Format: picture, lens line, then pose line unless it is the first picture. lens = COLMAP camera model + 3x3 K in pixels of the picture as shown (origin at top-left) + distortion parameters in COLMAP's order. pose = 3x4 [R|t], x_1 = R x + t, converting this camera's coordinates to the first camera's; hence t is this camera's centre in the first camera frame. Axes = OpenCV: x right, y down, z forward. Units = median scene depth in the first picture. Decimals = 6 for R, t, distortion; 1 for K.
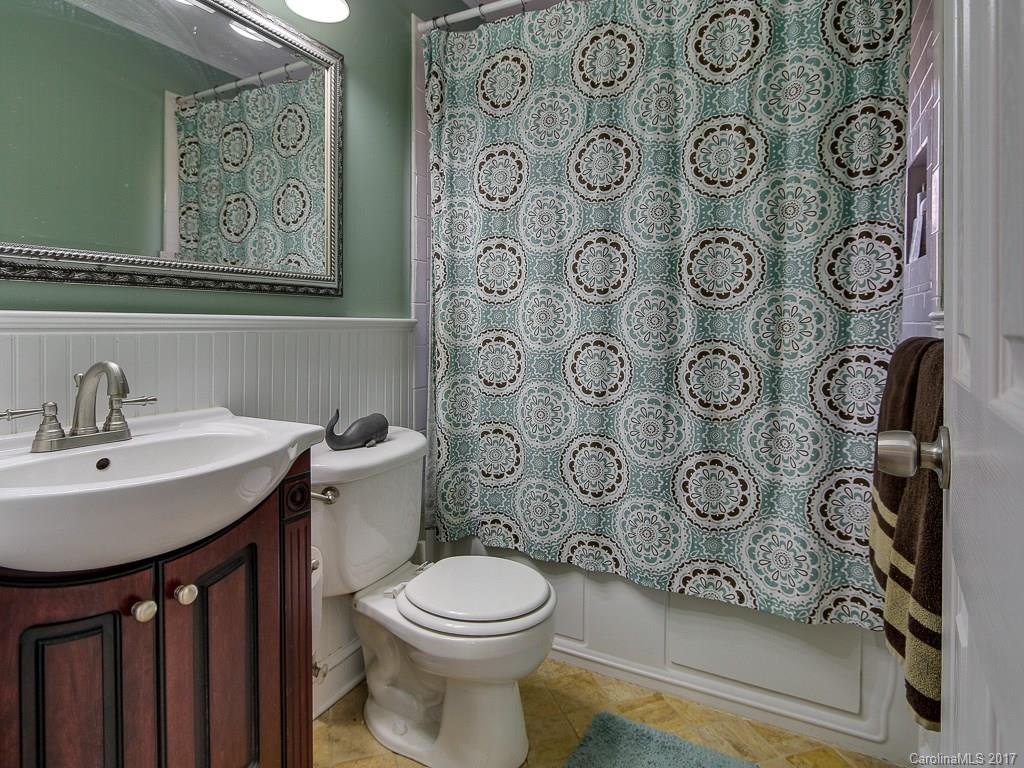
lens RADIAL K [[547.6, 0, 512.7], [0, 547.6, 330.4], [0, 0, 1]] dist [-0.008694, -0.000574]
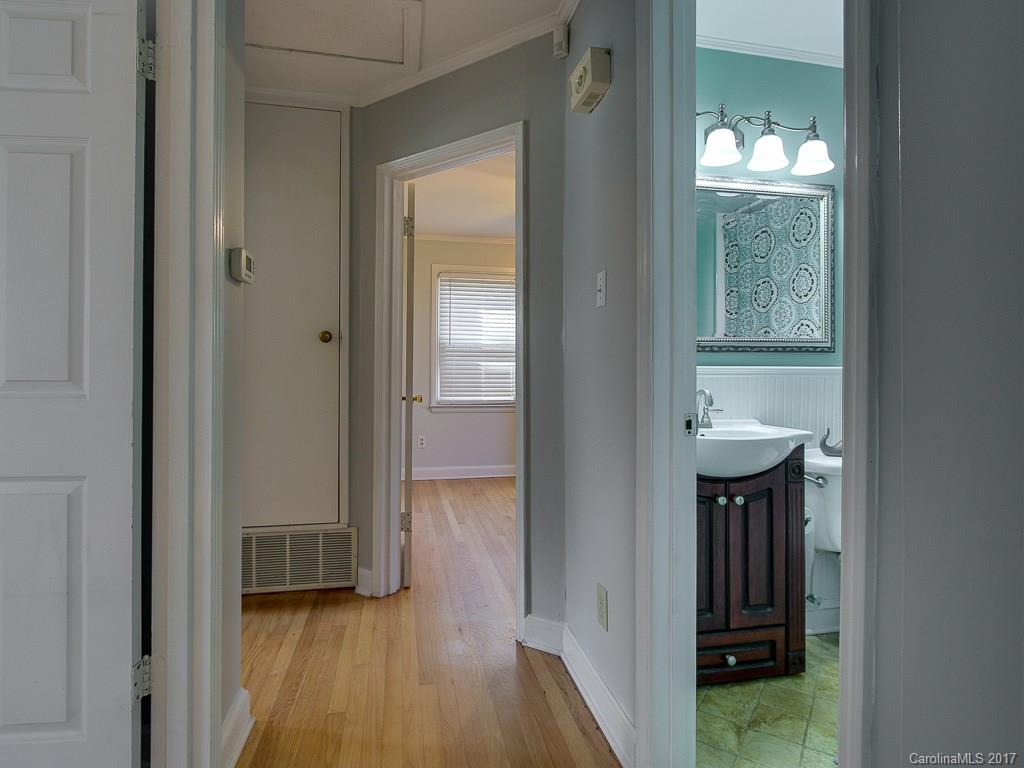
lens RADIAL K [[560.4, 0, 527.5], [0, 560.4, 369.3], [0, 0, 1]] dist [-0.001616, -0.000180]
pose [[0.644727, -0.005910, -0.764390, 0.297694], [-0.004787, 0.999919, -0.011769, 0.004168], [0.764398, 0.011247, 0.644646, -0.573261]]
